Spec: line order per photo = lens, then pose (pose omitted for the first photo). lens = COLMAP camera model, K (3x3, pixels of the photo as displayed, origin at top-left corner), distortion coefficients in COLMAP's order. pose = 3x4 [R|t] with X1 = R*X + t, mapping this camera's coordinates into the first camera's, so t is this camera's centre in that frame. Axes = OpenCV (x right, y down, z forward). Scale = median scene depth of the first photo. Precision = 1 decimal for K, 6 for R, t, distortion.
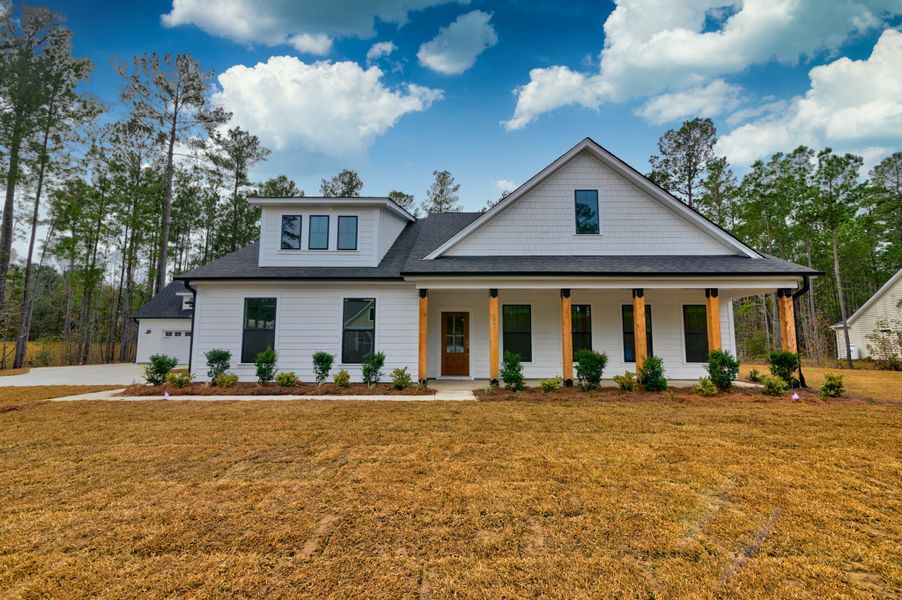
lens RADIAL K [[406.8, 0, 455.3], [0, 406.8, 300.7], [0, 0, 1]] dist [0.014828, -0.001507]
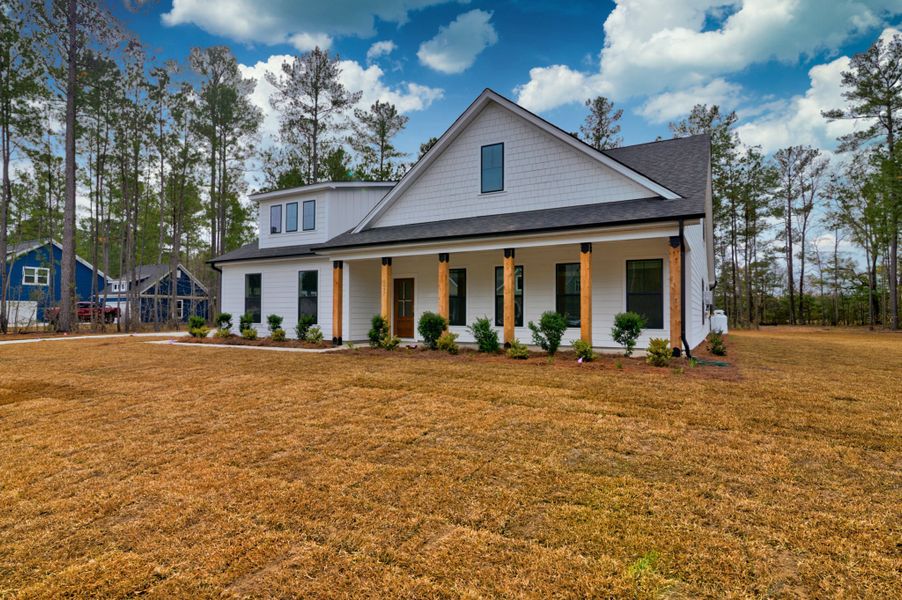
lens RADIAL K [[470.9, 0, 450.9], [0, 470.9, 299.2], [0, 0, 1]] dist [-0.001483, 0.000067]
pose [[0.877737, -0.013401, -0.478956, 0.760316], [0.055226, 0.995776, 0.073346, -0.000659], [0.475950, -0.090829, 0.874769, -0.028536]]
